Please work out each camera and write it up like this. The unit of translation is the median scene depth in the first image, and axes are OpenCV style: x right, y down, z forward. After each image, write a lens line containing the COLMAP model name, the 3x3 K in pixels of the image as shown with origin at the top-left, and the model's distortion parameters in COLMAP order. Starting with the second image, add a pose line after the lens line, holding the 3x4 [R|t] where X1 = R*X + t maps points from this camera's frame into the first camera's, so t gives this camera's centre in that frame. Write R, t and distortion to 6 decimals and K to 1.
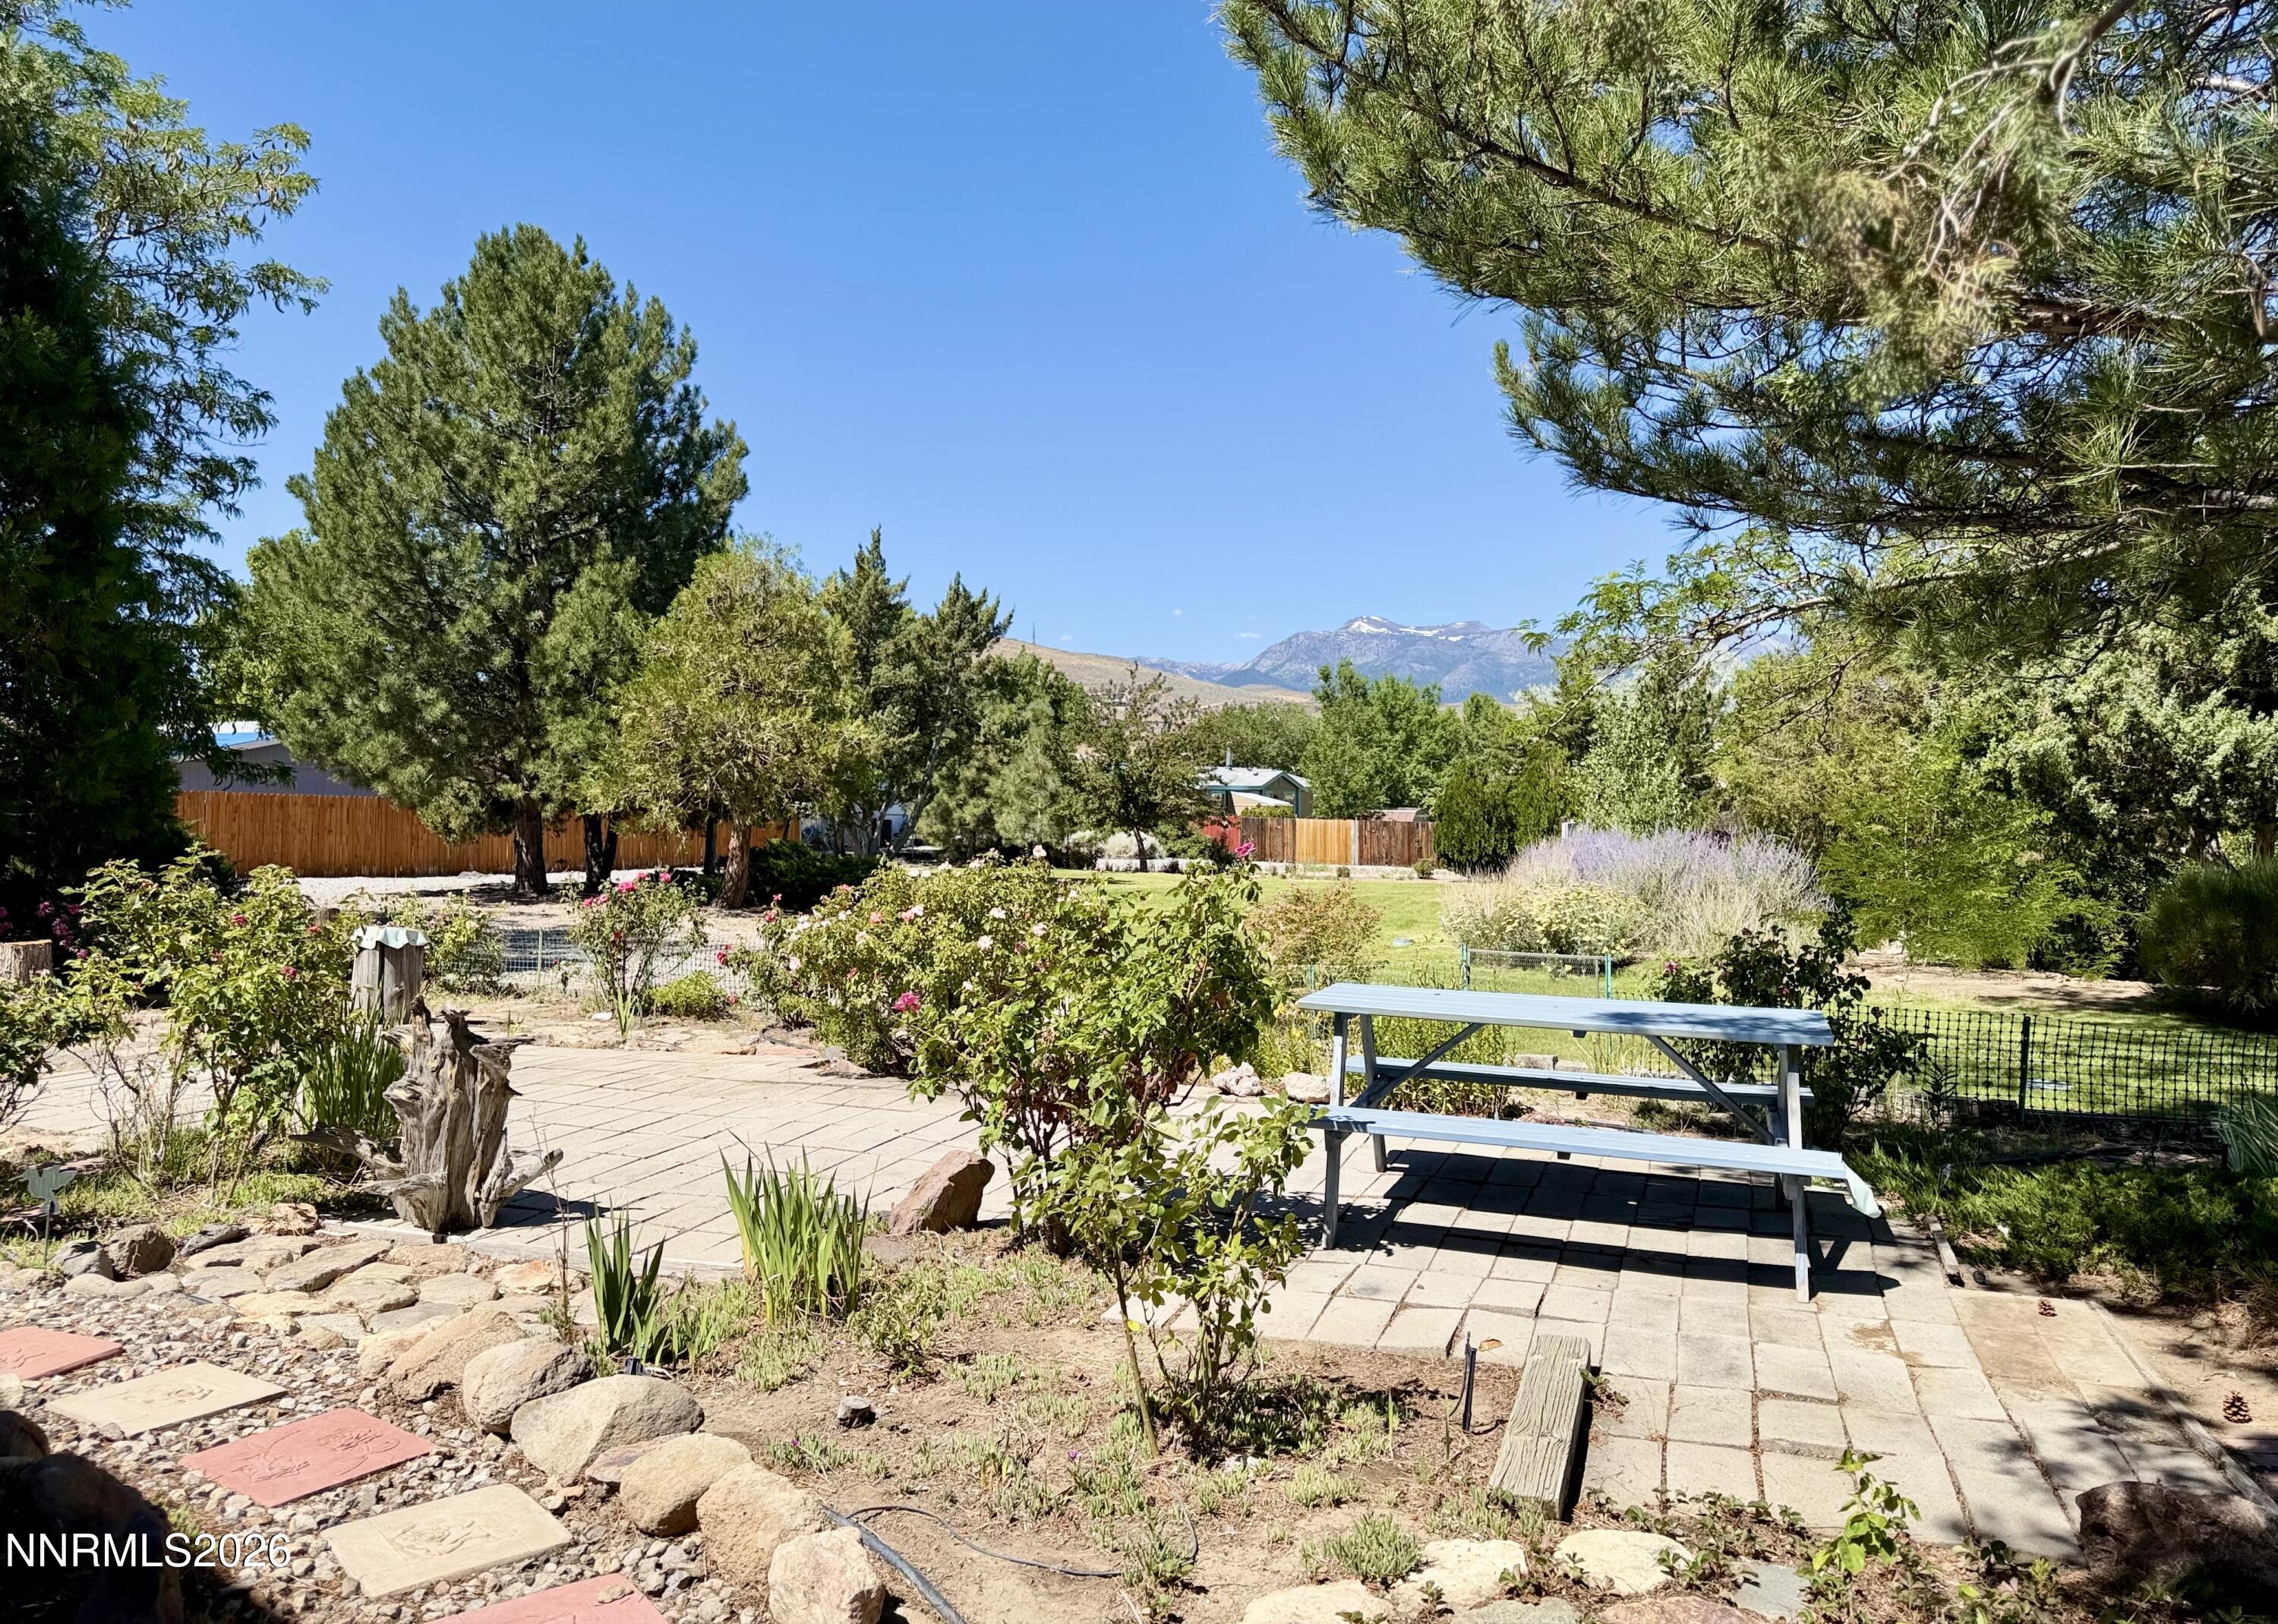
lens RADIAL K [[1608.5, 0, 1139.5], [0, 1608.5, 813.7], [0, 0, 1]] dist [0.028541, -0.010385]
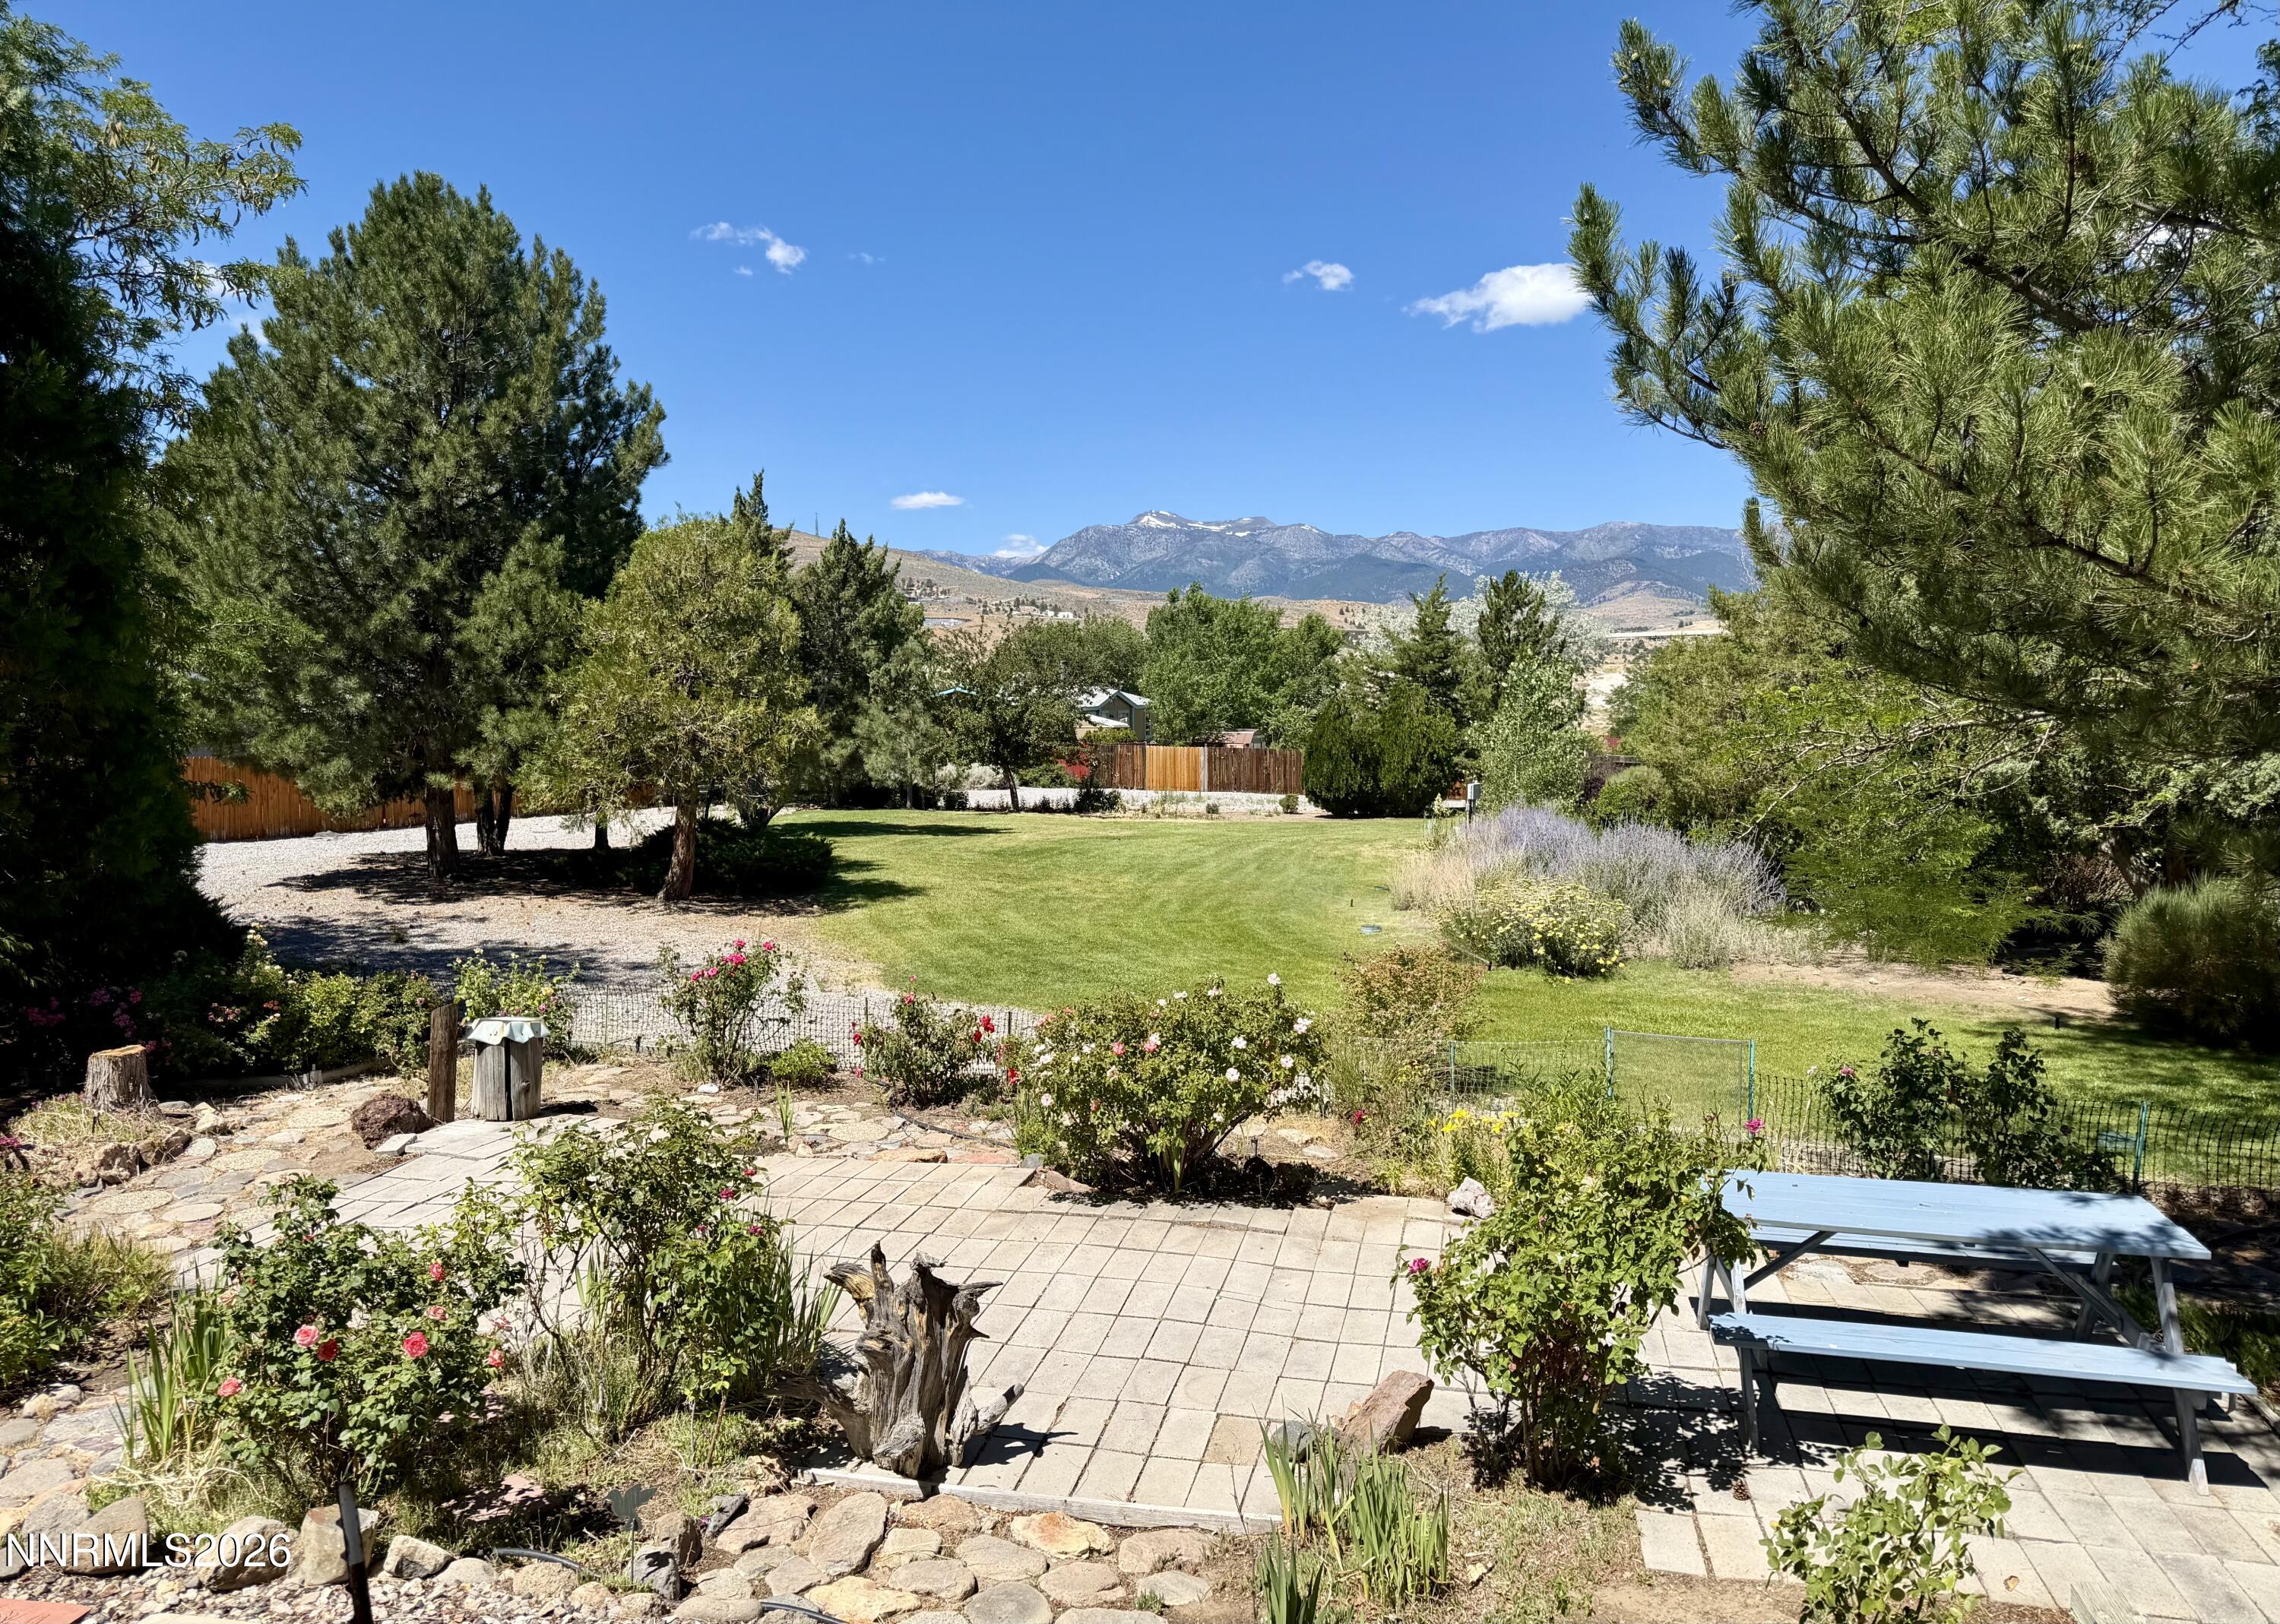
lens RADIAL K [[1610.0, 0, 1138.0], [0, 1610.0, 803.8], [0, 0, 1]] dist [0.028541, -0.010385]
pose [[0.992356, -0.014116, 0.122601, -0.094520], [0.007284, 0.998404, 0.055995, -0.051161], [-0.123196, -0.054674, 0.990875, -0.002137]]
